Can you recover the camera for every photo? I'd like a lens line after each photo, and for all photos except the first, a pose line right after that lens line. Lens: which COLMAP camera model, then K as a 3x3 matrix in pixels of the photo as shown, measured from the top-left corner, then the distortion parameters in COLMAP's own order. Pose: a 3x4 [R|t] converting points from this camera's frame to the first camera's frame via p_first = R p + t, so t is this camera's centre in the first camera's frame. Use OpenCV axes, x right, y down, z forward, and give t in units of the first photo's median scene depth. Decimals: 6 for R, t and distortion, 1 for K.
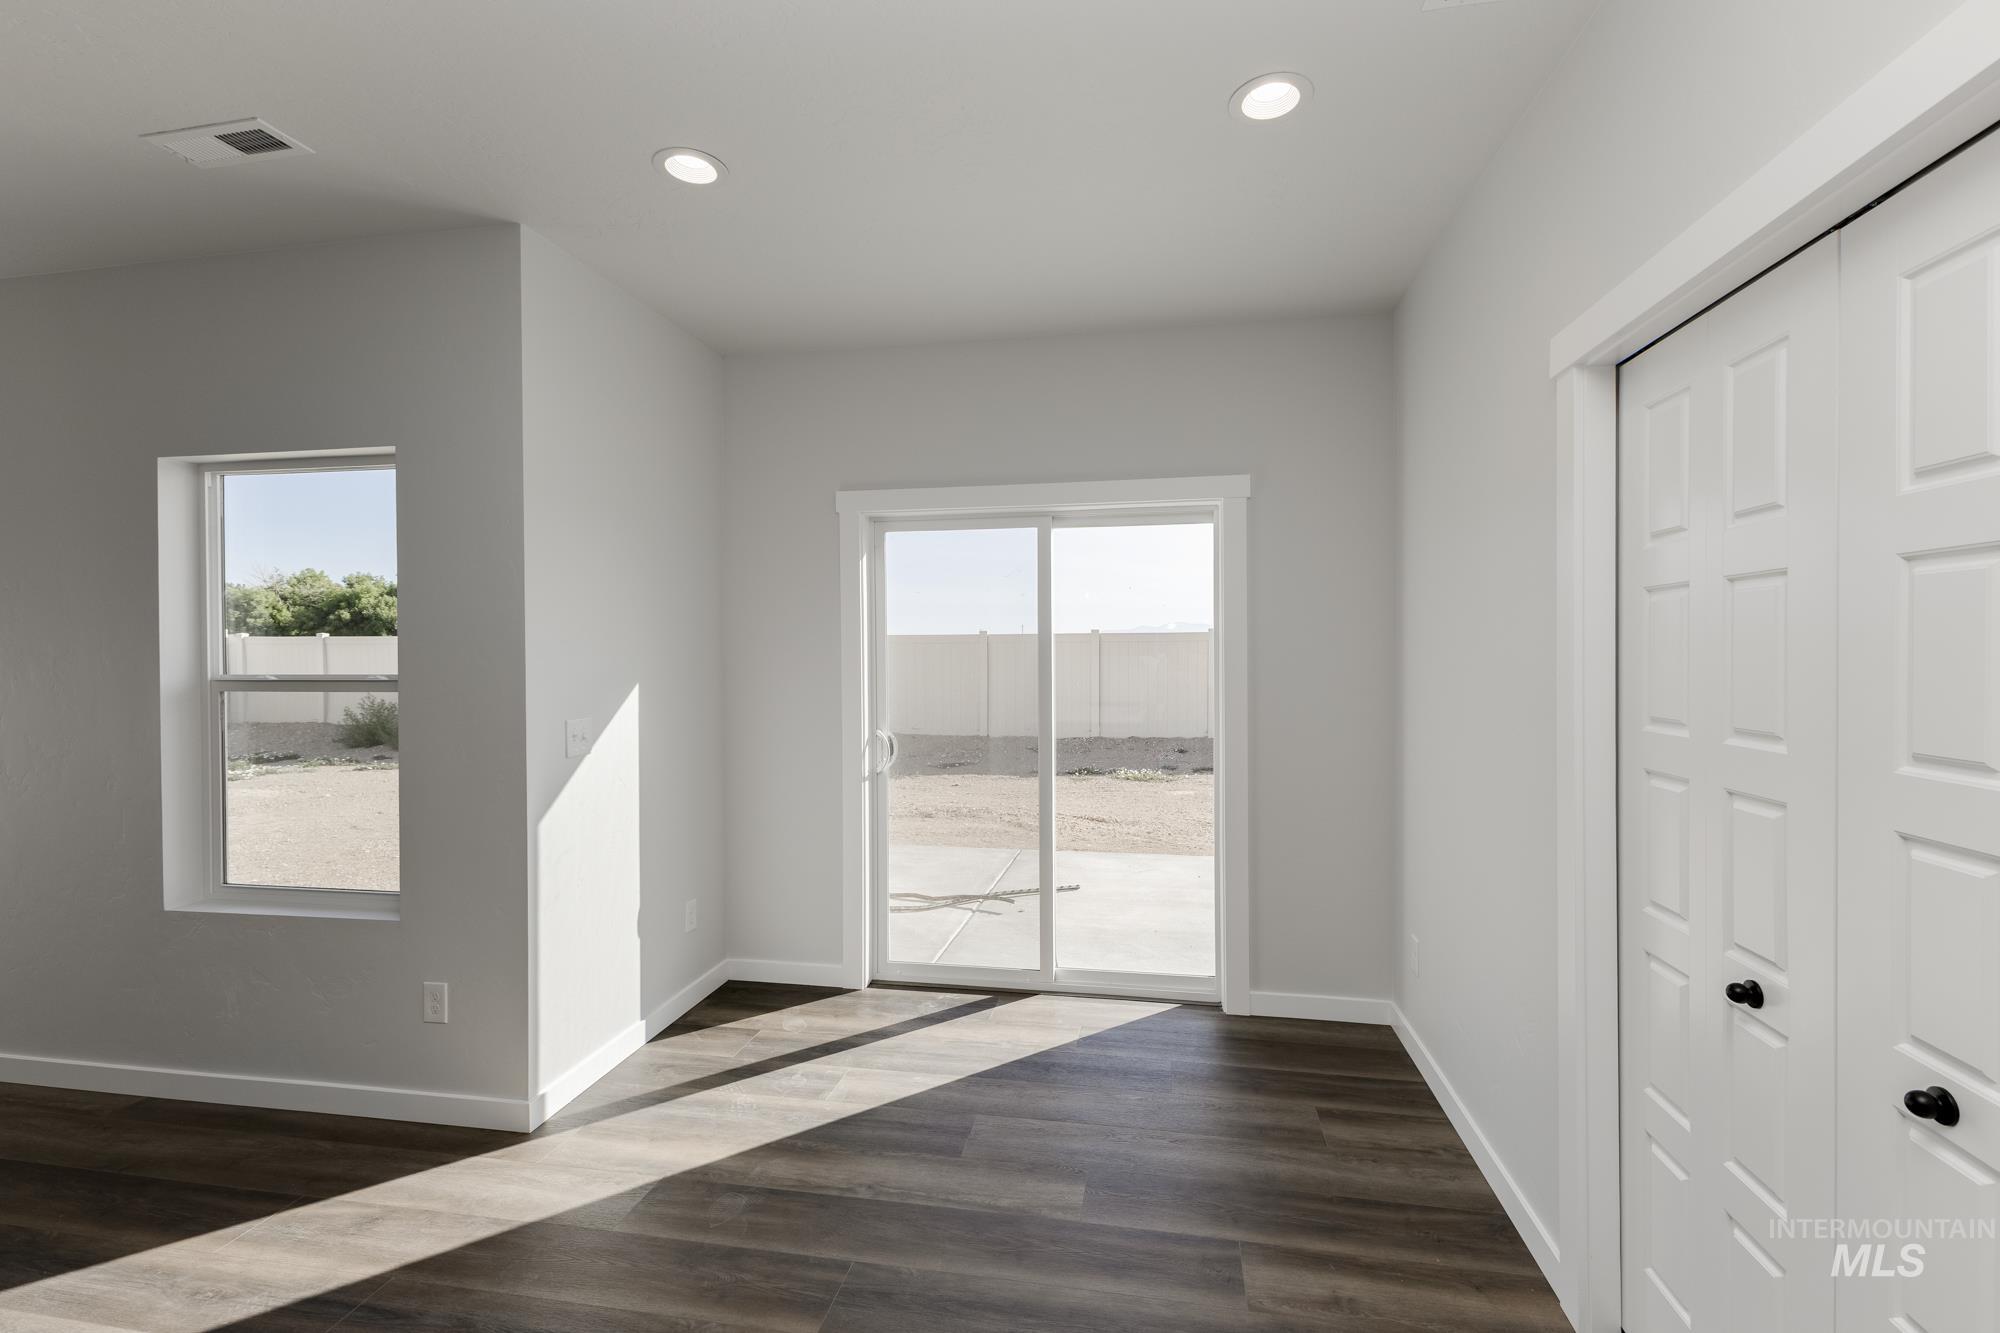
lens RADIAL K [[880.5, 0, 1033.6], [0, 880.5, 658.1], [0, 0, 1]] dist [0.007108, -0.001972]
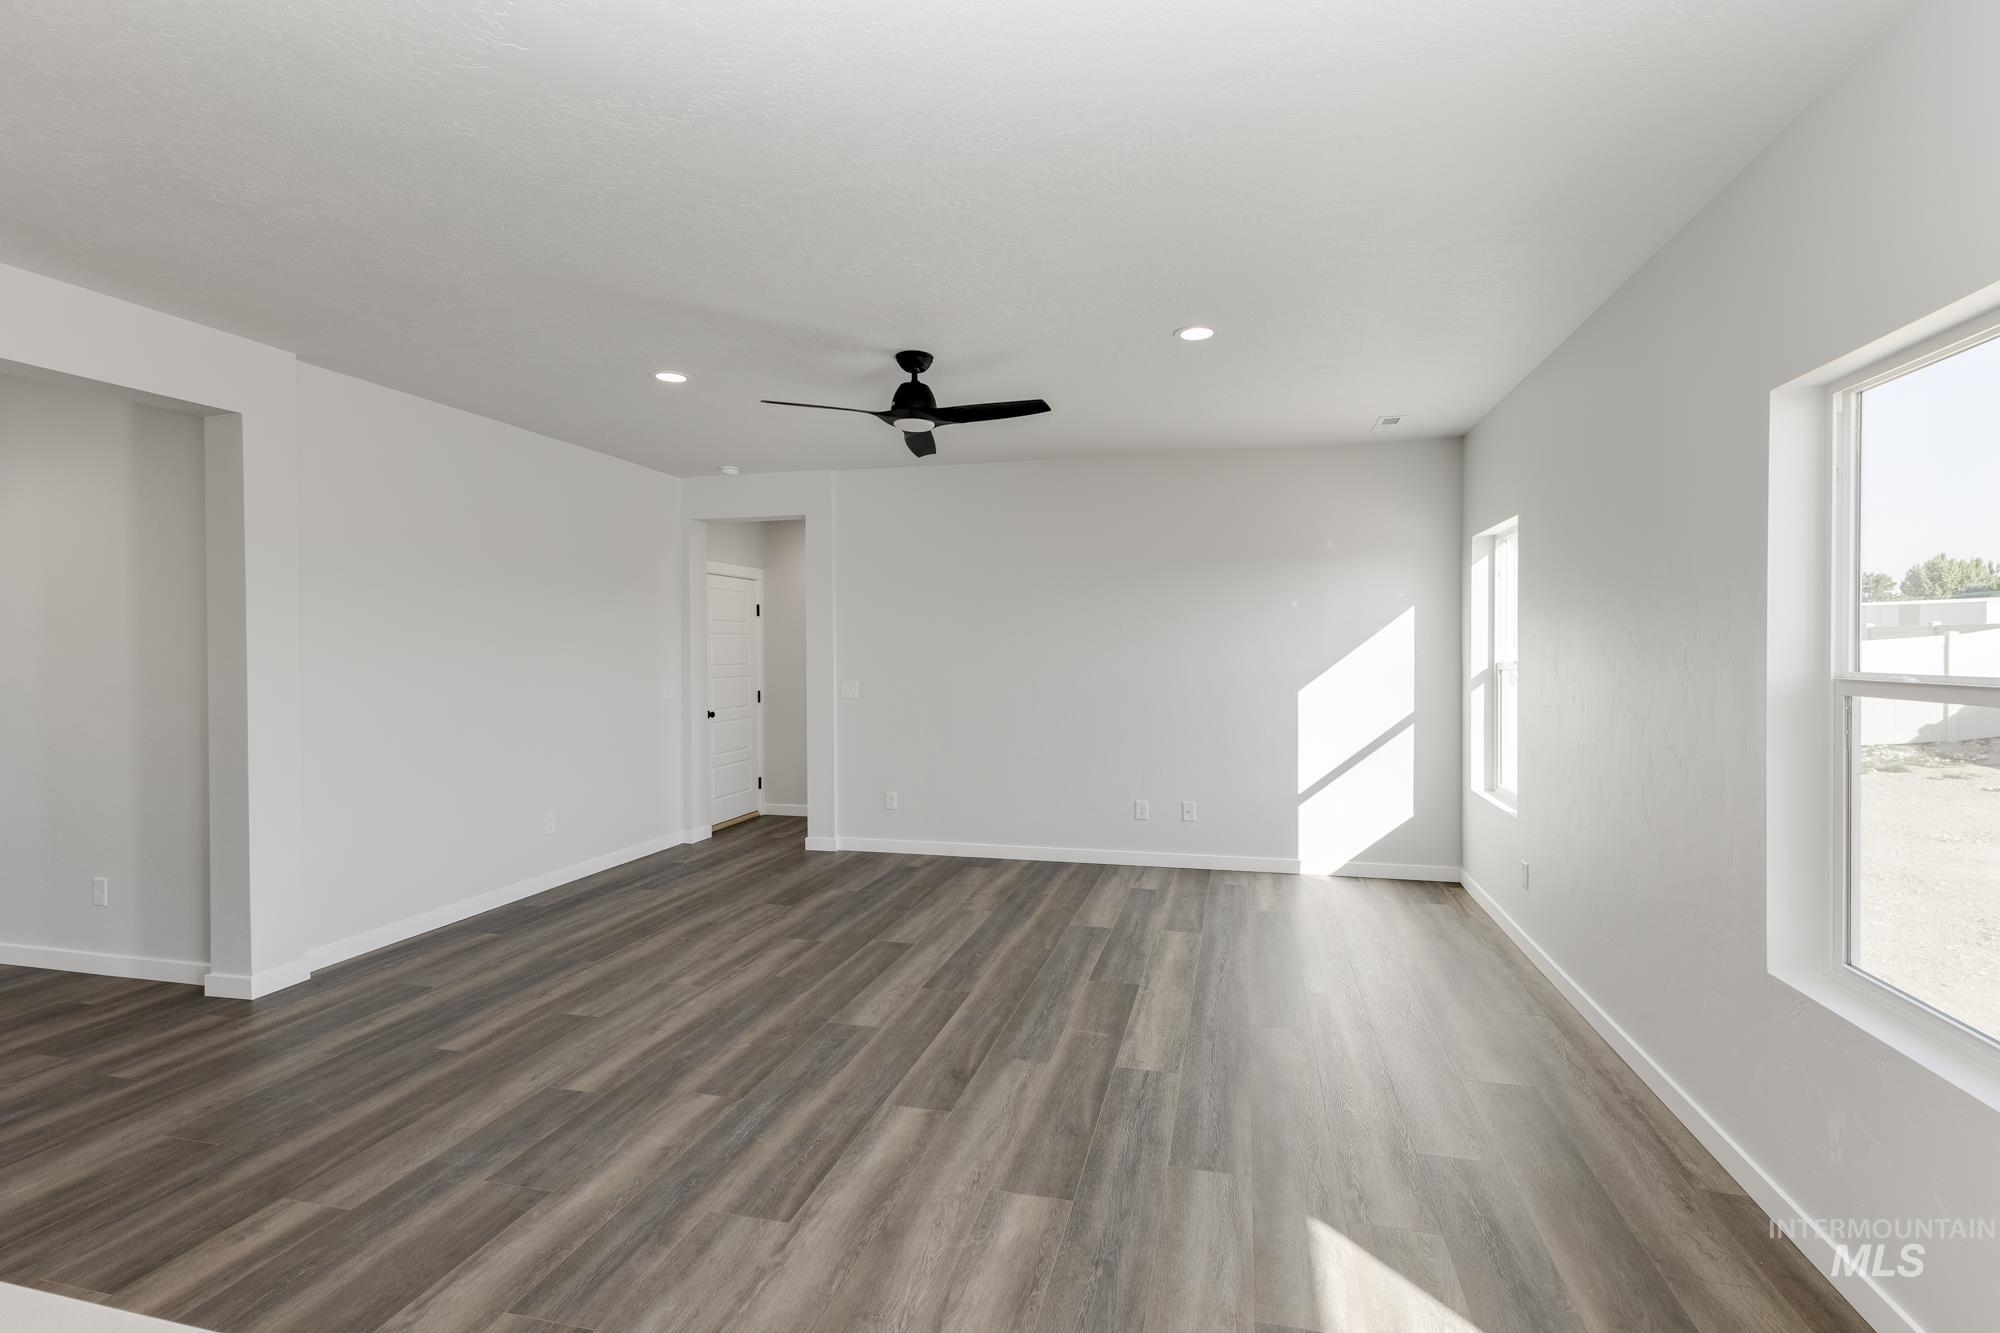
lens RADIAL K [[880.5, 0, 1019.2], [0, 880.5, 658.1], [0, 0, 1]] dist [0.007108, -0.001972]
pose [[-0.067843, 0.017348, -0.997545, -0.164455], [-0.002468, 0.999843, 0.017556, -0.003410], [0.997693, 0.003653, -0.067790, 0.392049]]
